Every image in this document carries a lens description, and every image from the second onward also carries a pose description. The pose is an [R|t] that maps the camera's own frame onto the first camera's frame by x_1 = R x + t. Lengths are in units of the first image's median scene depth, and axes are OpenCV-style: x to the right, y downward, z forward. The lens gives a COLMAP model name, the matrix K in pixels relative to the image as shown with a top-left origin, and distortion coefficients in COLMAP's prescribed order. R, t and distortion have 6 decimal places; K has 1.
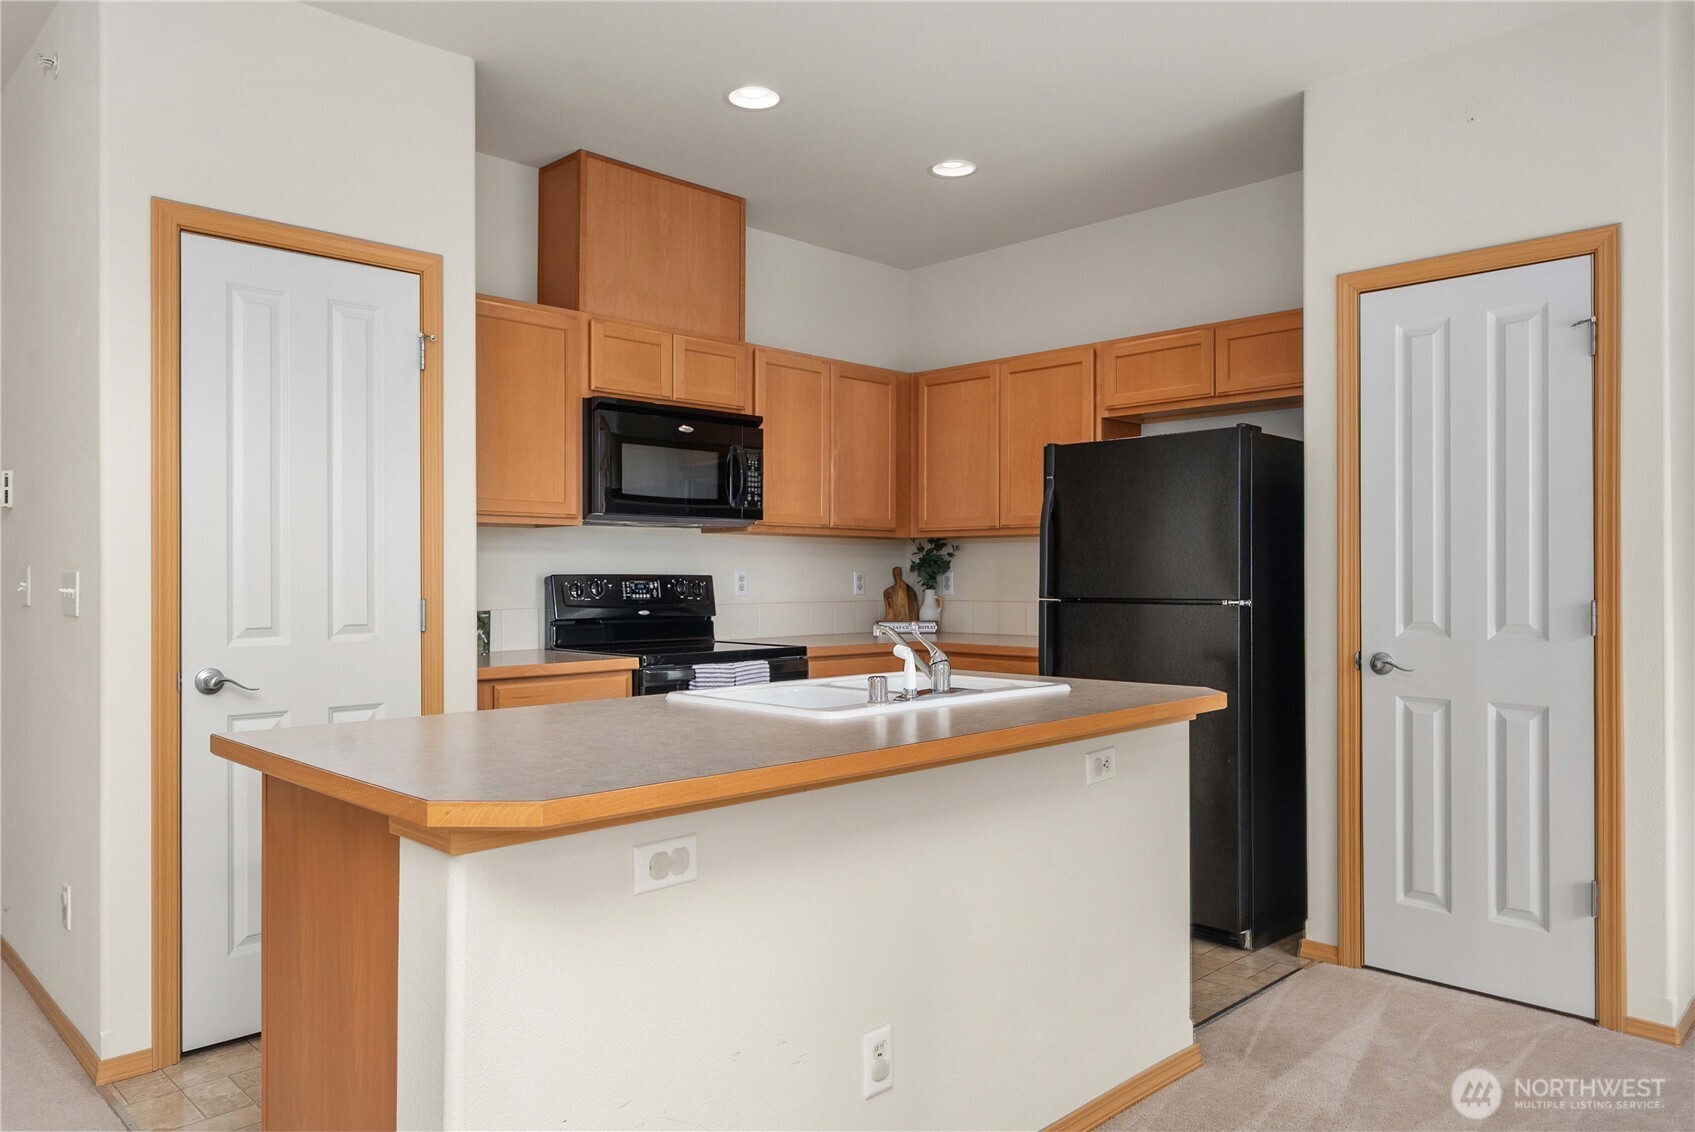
lens RADIAL K [[1158.6, 0, 863.7], [0, 1158.6, 565.8], [0, 0, 1]] dist [0.004662, -0.000979]
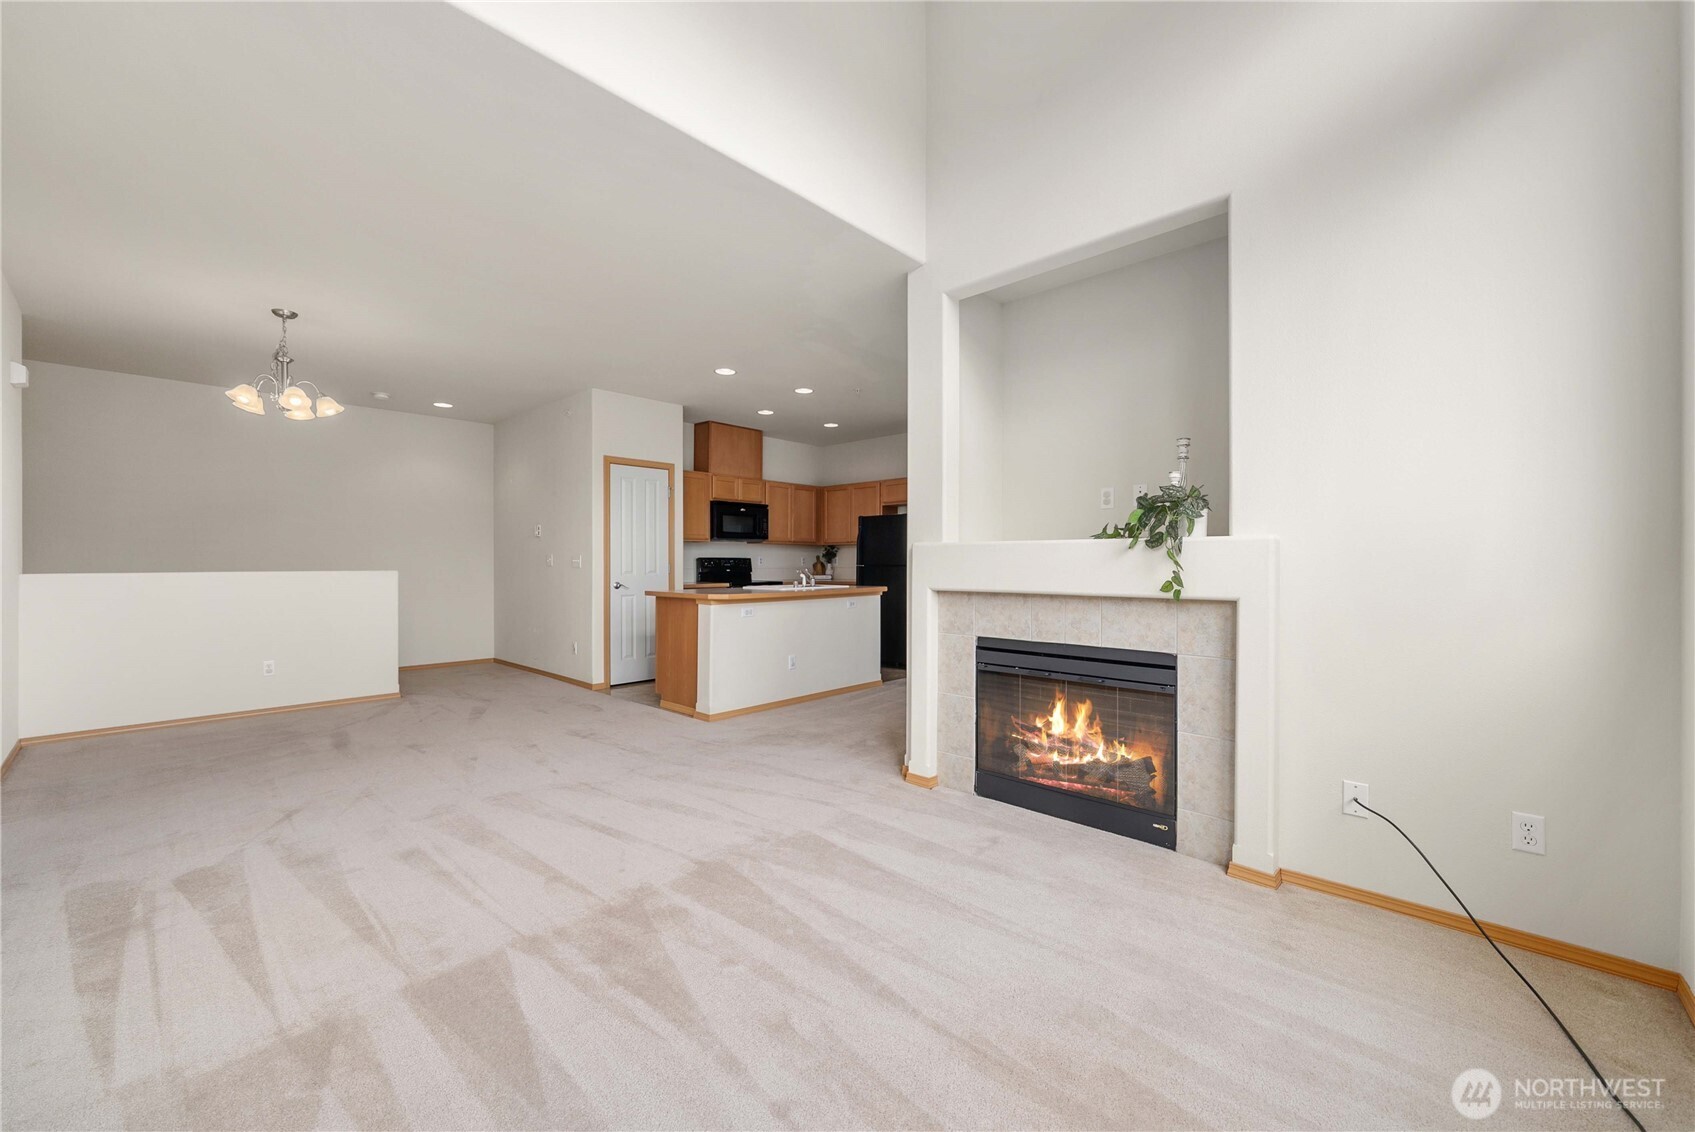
lens RADIAL K [[660.9, 0, 847.5], [0, 660.9, 566.0], [0, 0, 1]] dist [-0.000048, 0.000013]
pose [[0.999587, 0.000790, 0.028730, 0.074383], [-0.001160, 0.999916, 0.012893, 0.007629], [-0.028718, -0.012921, 0.999504, -0.774377]]
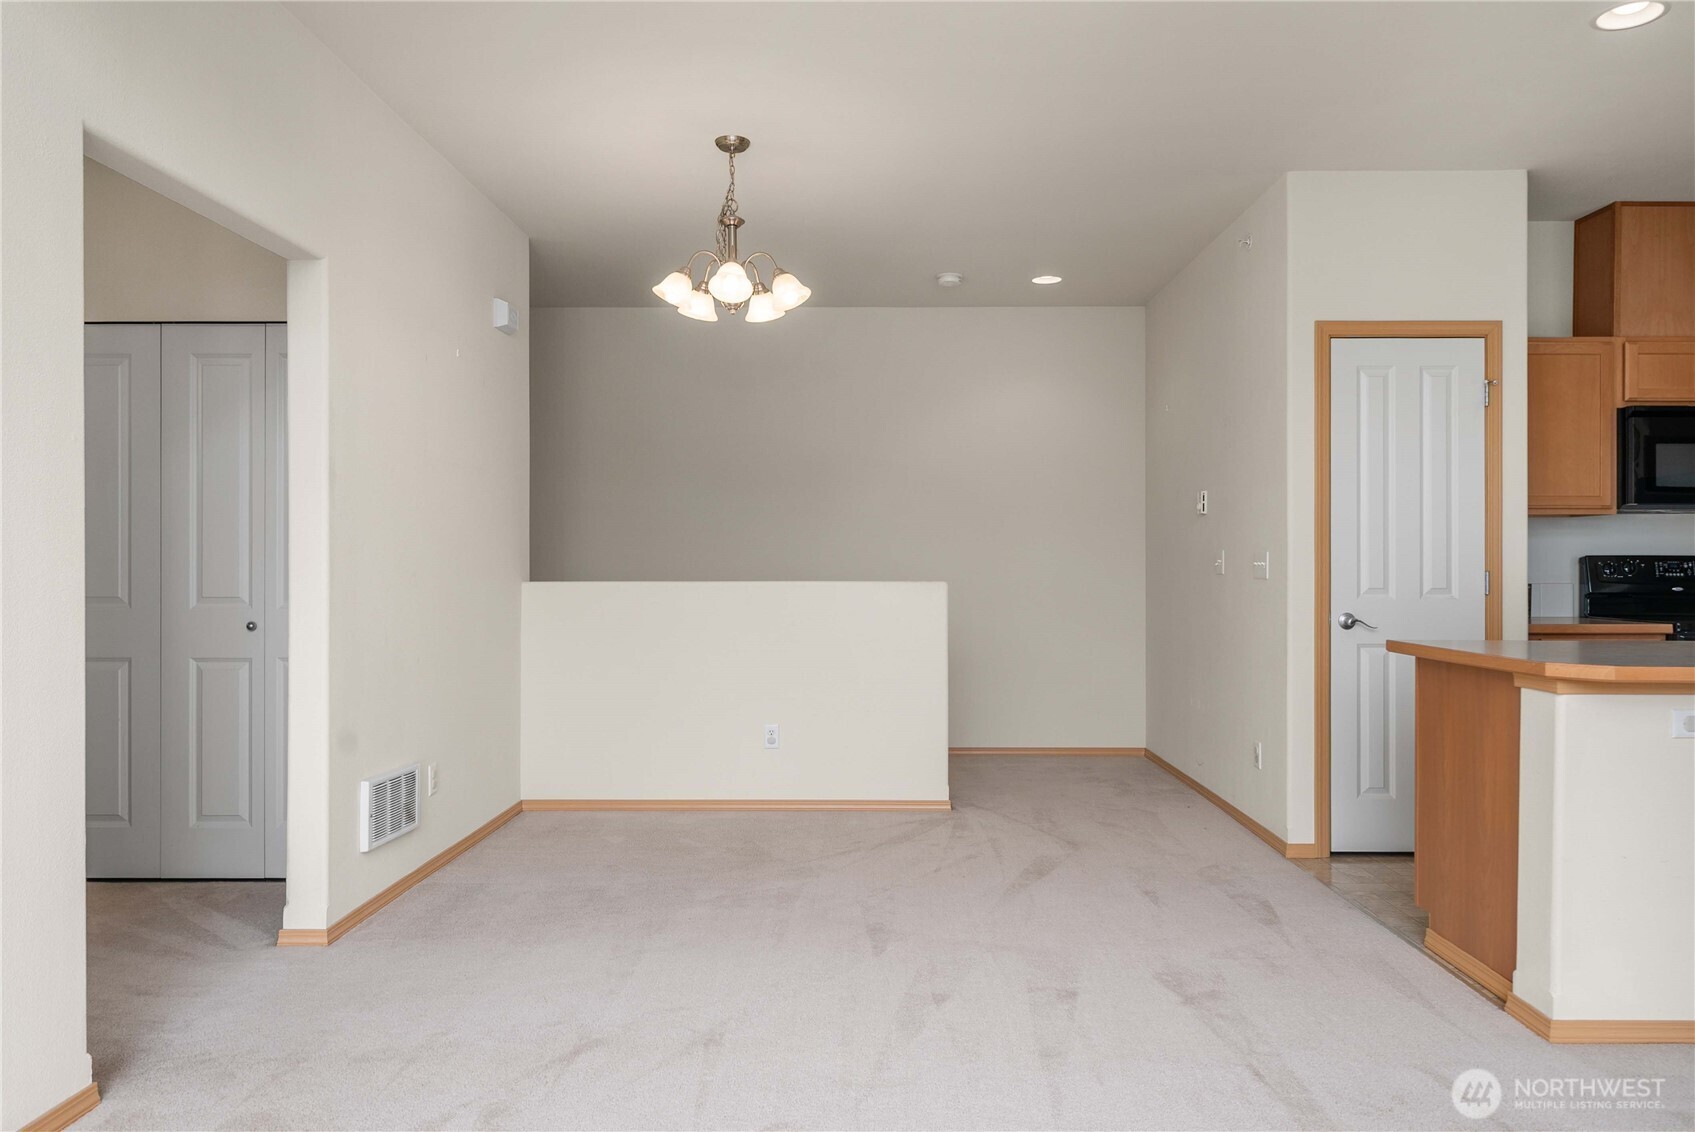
lens RADIAL K [[1158.6, 0, 863.7], [0, 1158.6, 565.8], [0, 0, 1]] dist [0.004662, -0.000979]
pose [[0.698744, 0.002225, -0.715368, 0.072515], [0.002632, 0.999980, 0.005681, 0.009705], [0.715367, -0.005853, 0.698724, -0.396394]]
